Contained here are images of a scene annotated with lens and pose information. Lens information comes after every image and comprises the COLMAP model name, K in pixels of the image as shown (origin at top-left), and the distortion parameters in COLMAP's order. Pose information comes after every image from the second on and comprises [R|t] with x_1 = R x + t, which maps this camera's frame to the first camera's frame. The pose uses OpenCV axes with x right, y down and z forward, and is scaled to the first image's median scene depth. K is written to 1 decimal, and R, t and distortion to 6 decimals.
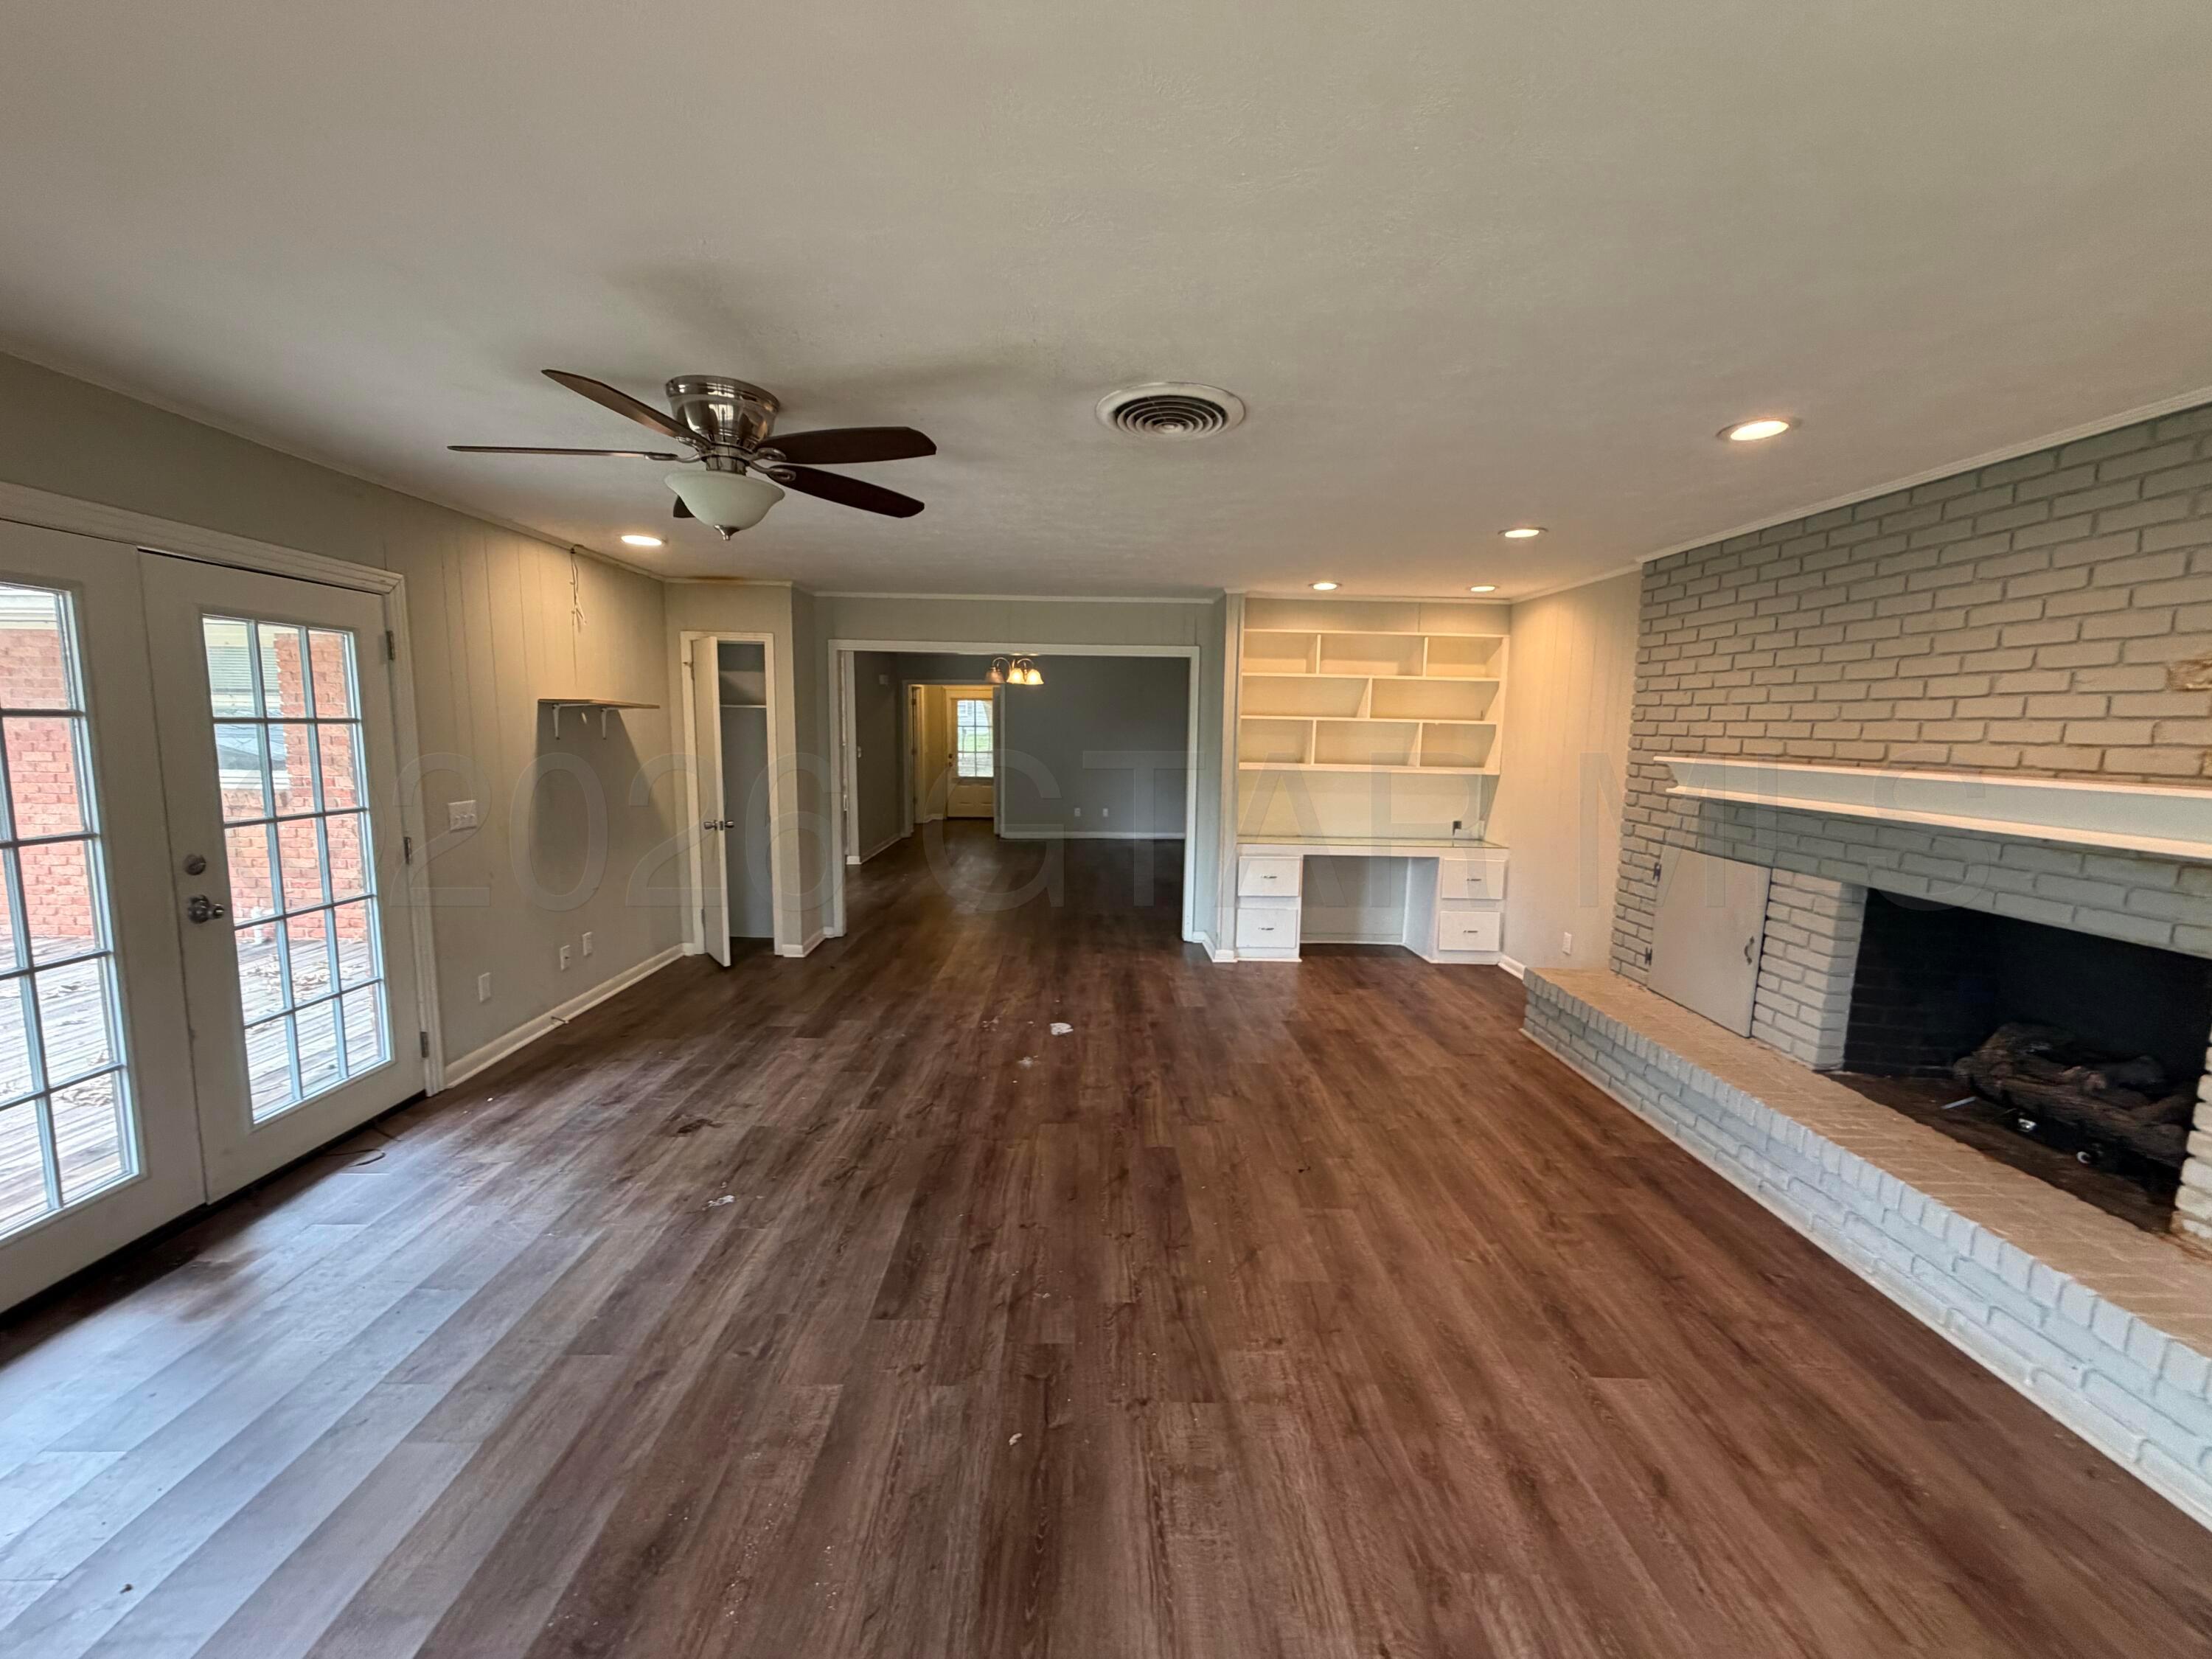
lens RADIAL K [[879.4, 0, 1097.6], [0, 879.4, 829.3], [0, 0, 1]] dist [-0.000019, 0.000106]
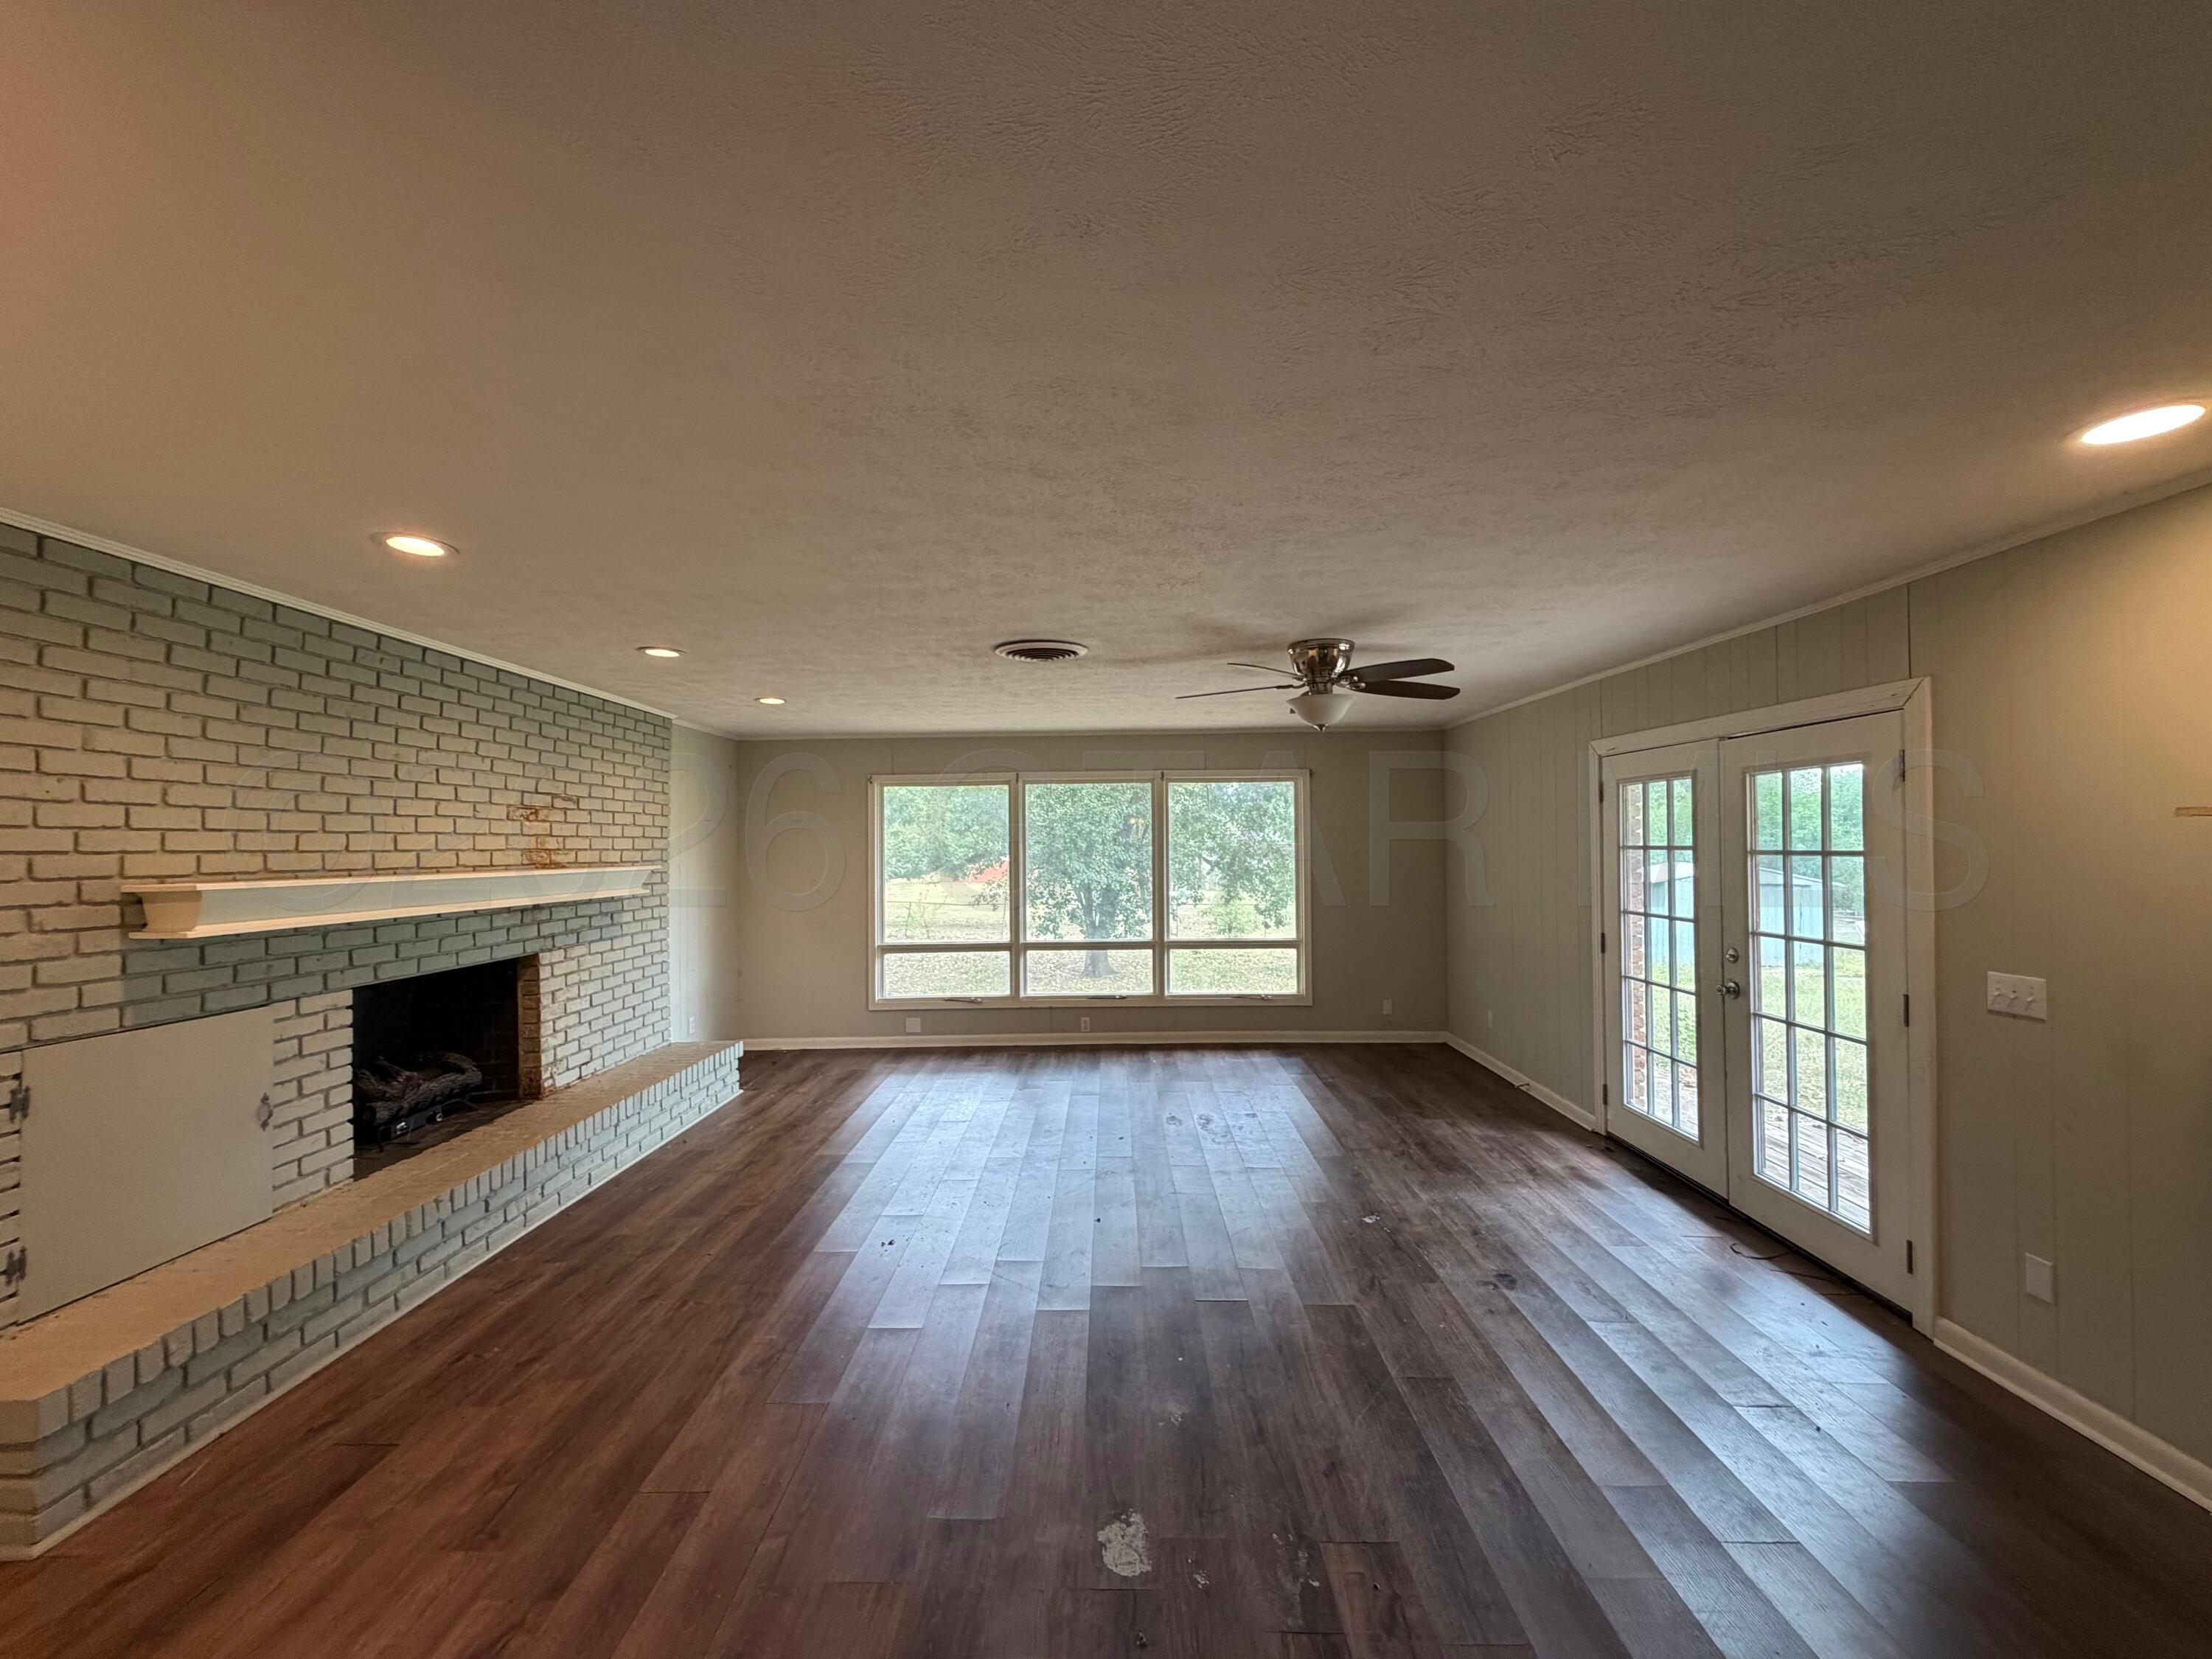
lens RADIAL K [[879.4, 0, 1100.1], [0, 879.4, 833.5], [0, 0, 1]] dist [-0.000019, 0.000106]
pose [[-0.999603, -0.013529, 0.024705, -0.048452], [-0.010834, 0.994291, 0.106148, -0.230570], [-0.026000, 0.105839, -0.994043, 1.911036]]
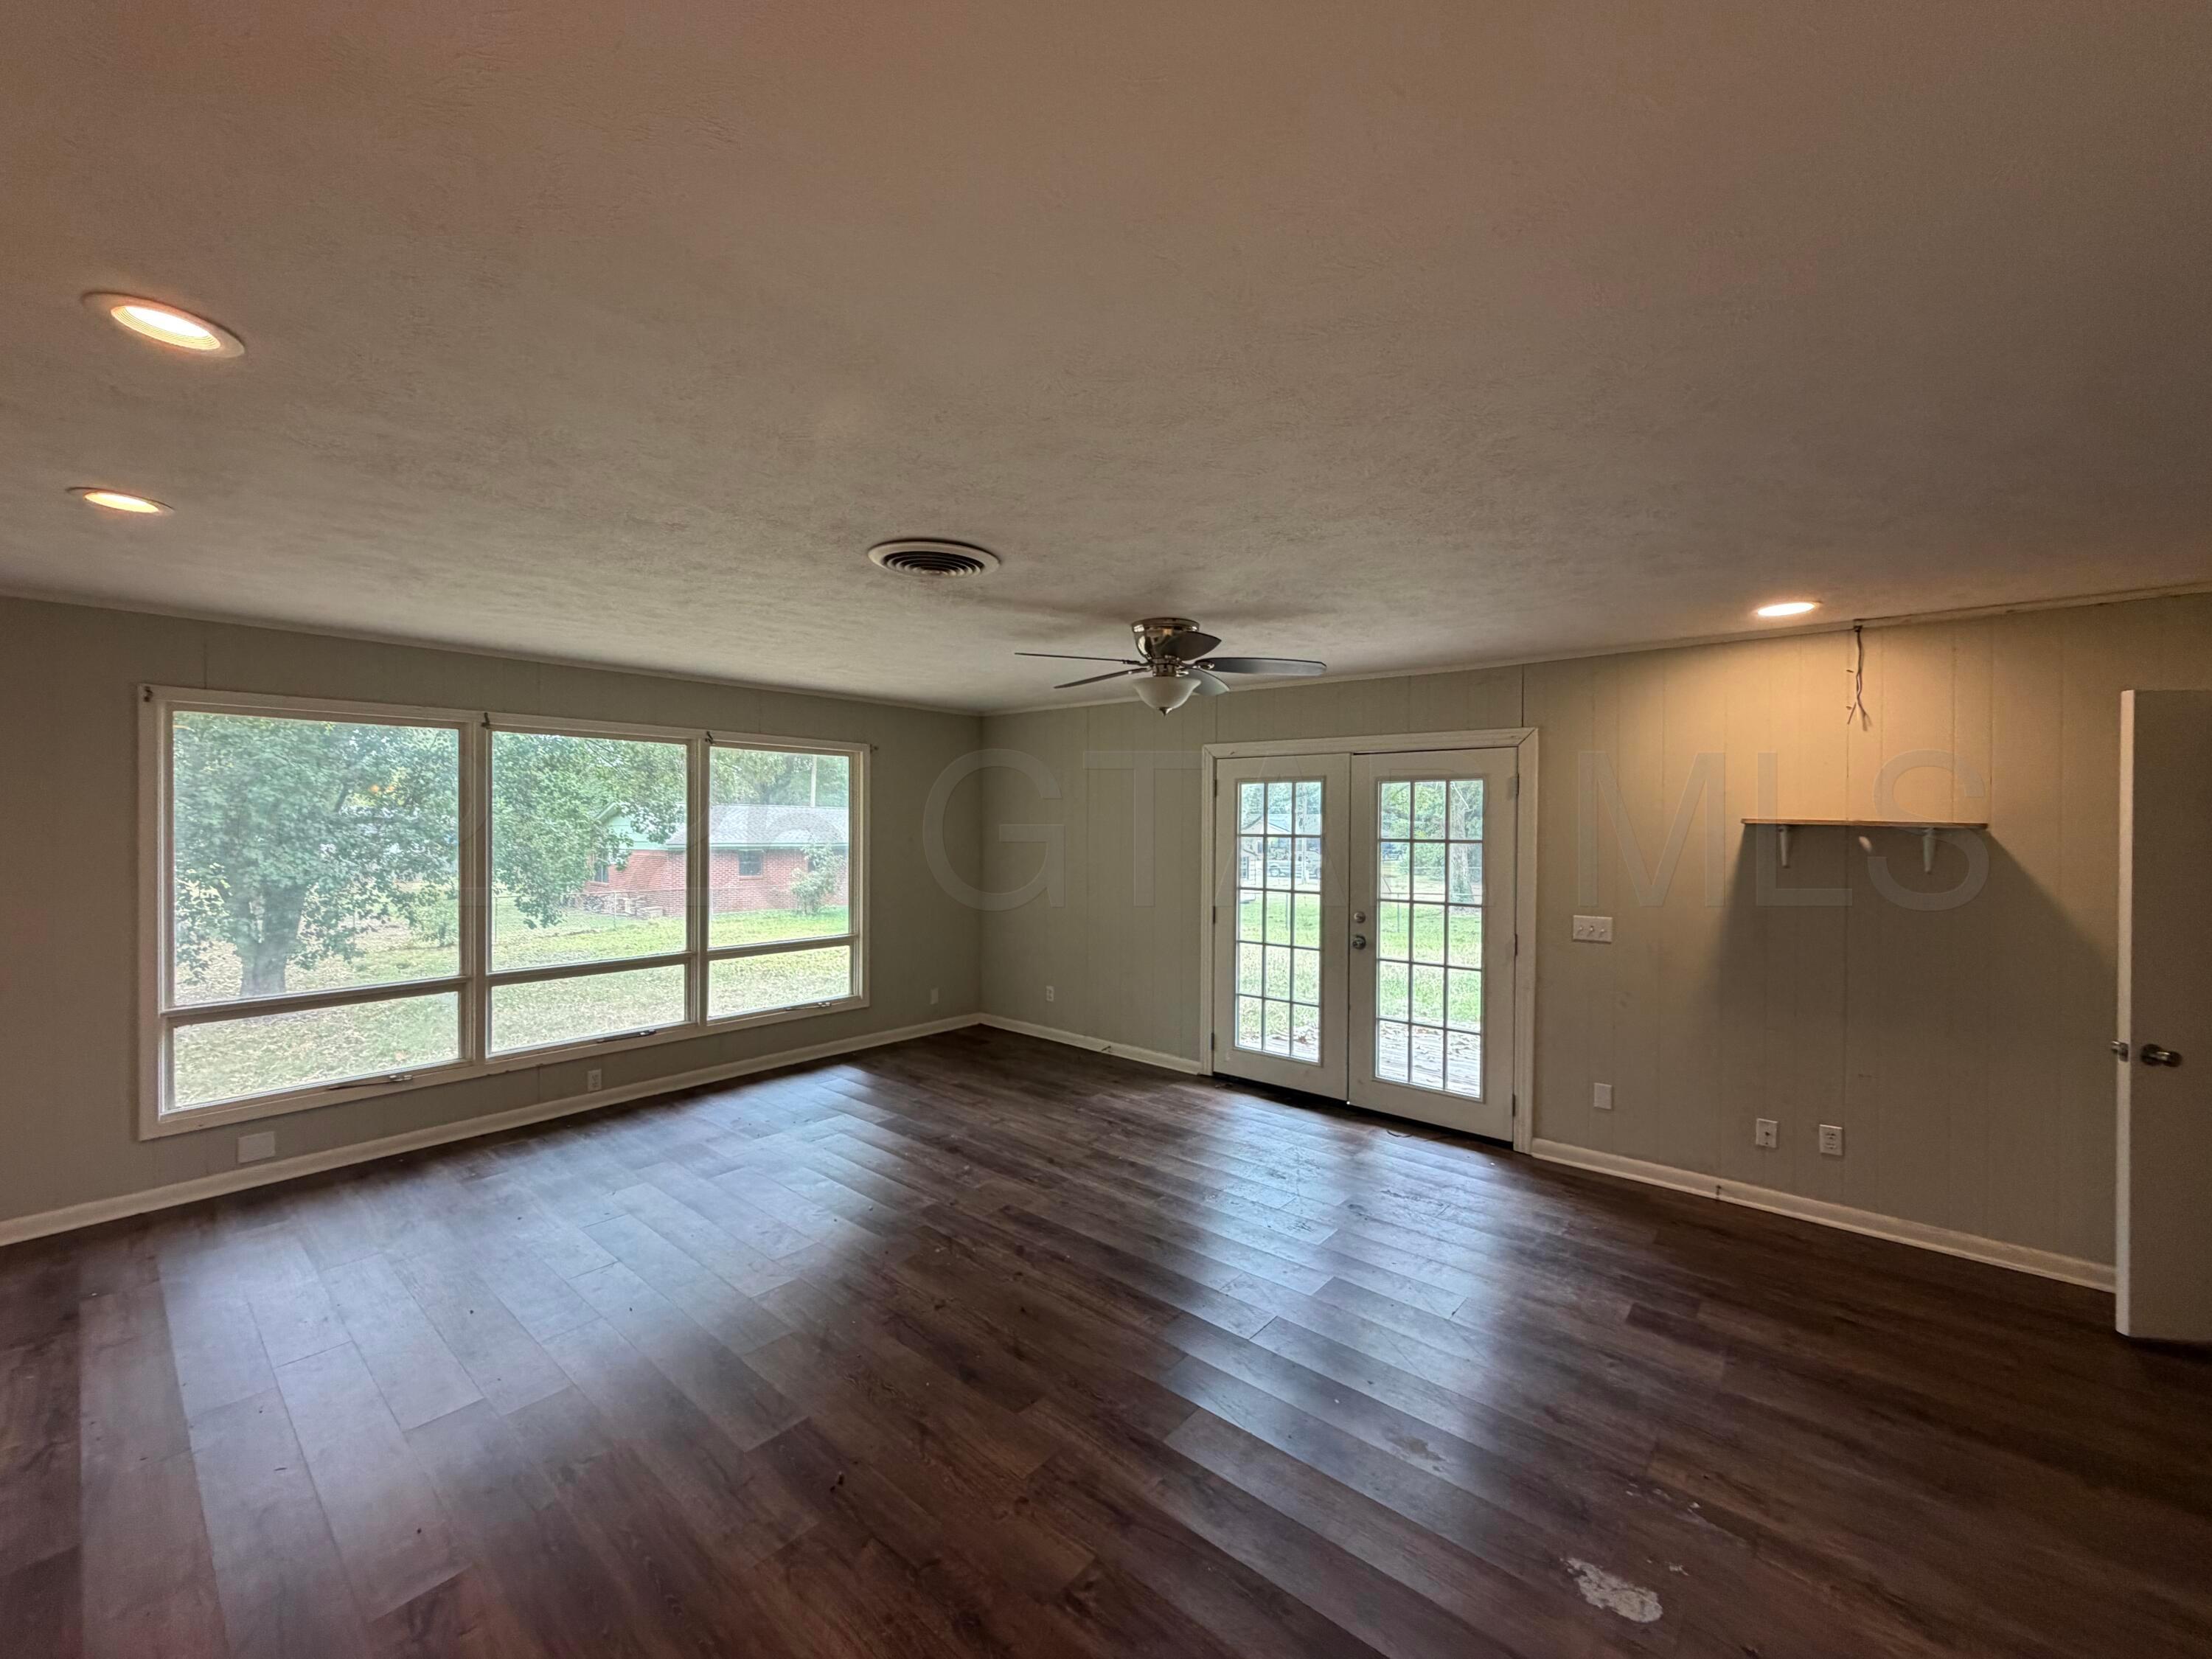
lens RADIAL K [[879.4, 0, 1102.2], [0, 879.4, 833.8], [0, 0, 1]] dist [-0.000019, 0.000106]
pose [[-0.659562, -0.019082, -0.751408, 0.578153], [-0.109774, 0.991405, 0.071180, -0.165241], [0.743591, 0.129433, -0.655987, 1.432214]]
